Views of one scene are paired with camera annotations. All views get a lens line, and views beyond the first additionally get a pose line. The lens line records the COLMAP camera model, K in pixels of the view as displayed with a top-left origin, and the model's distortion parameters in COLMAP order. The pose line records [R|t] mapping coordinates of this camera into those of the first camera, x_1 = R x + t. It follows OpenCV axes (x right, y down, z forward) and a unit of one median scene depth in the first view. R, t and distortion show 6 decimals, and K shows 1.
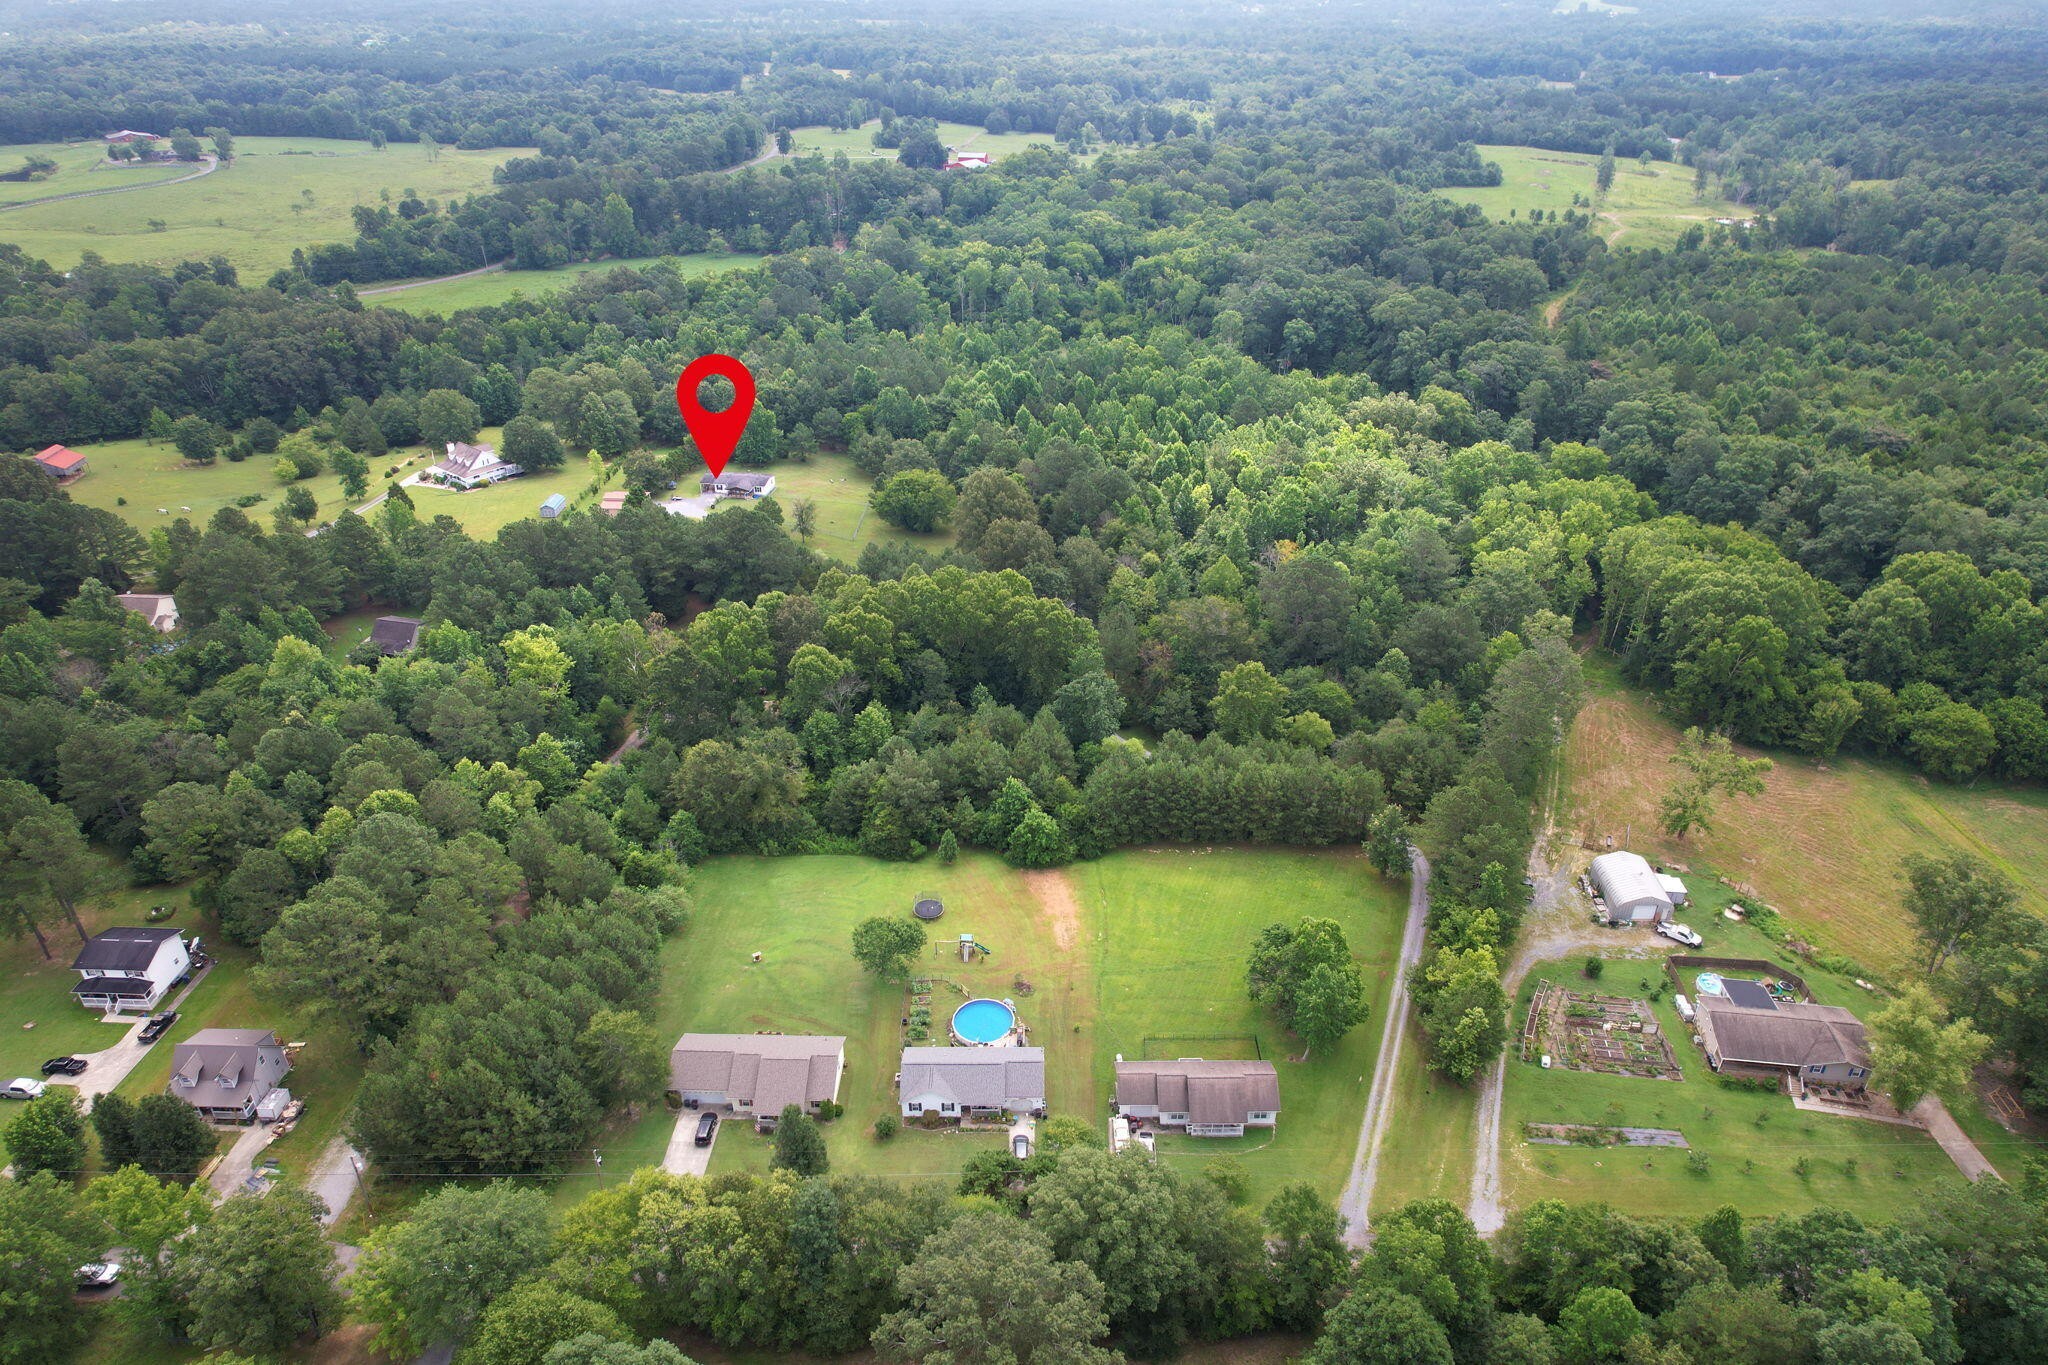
lens RADIAL K [[1302.6, 0, 1024.0], [0, 1302.6, 682.5], [0, 0, 1]] dist [-0.082657, 0.075807]
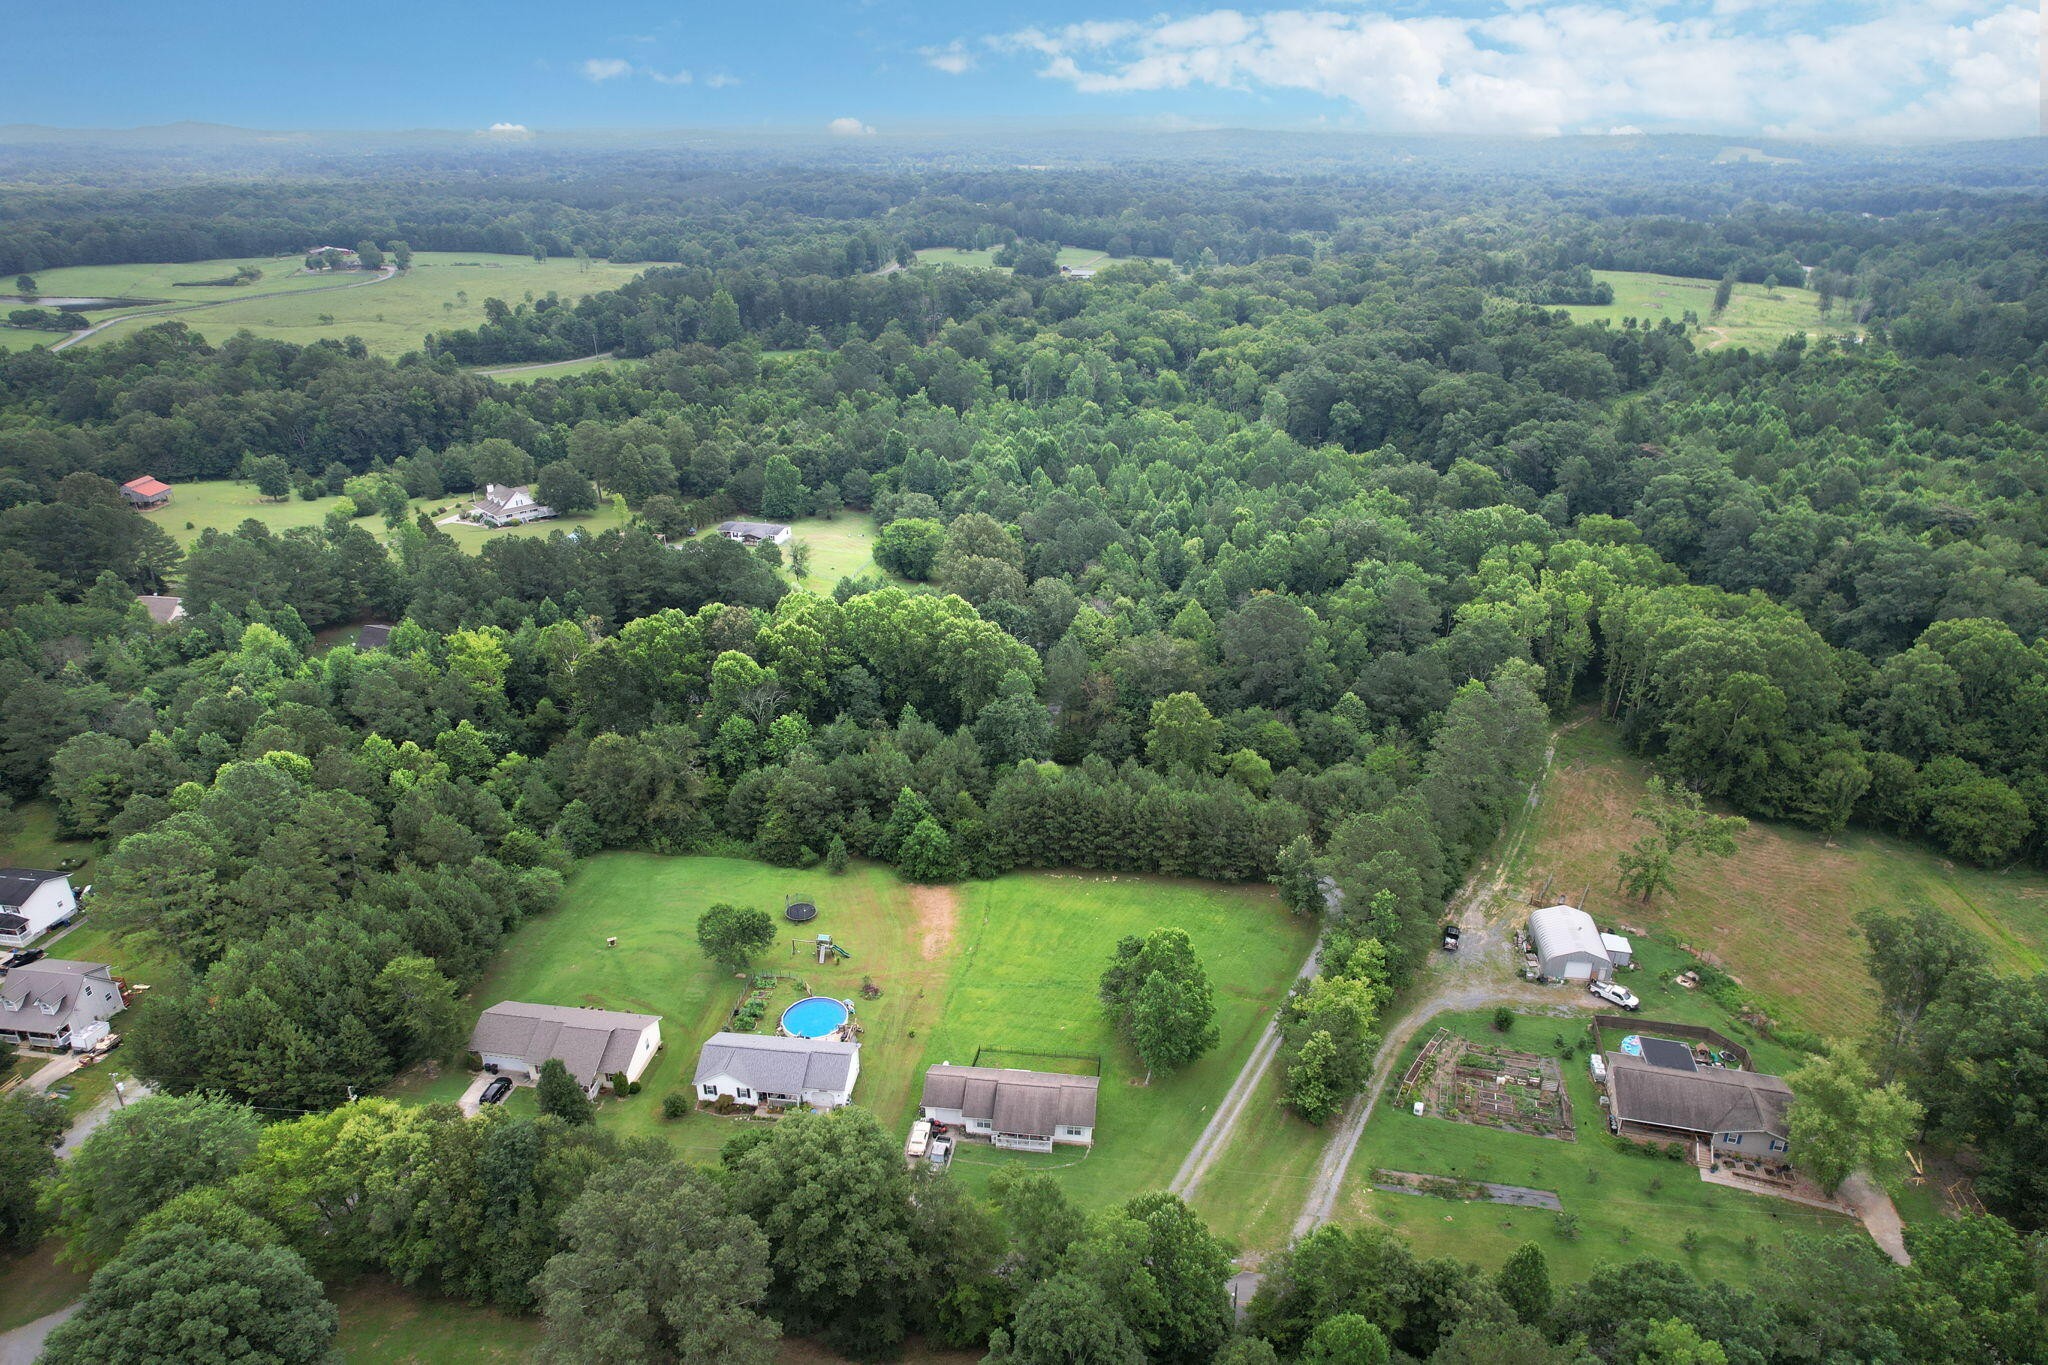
lens RADIAL K [[1302.6, 0, 1024.0], [0, 1302.6, 682.5], [0, 0, 1]] dist [-0.082657, 0.075807]
pose [[0.992850, 0.046986, -0.109731, 0.153205], [-0.057907, 0.993445, -0.098561, 0.073893], [0.104381, 0.104210, 0.989063, 0.040184]]
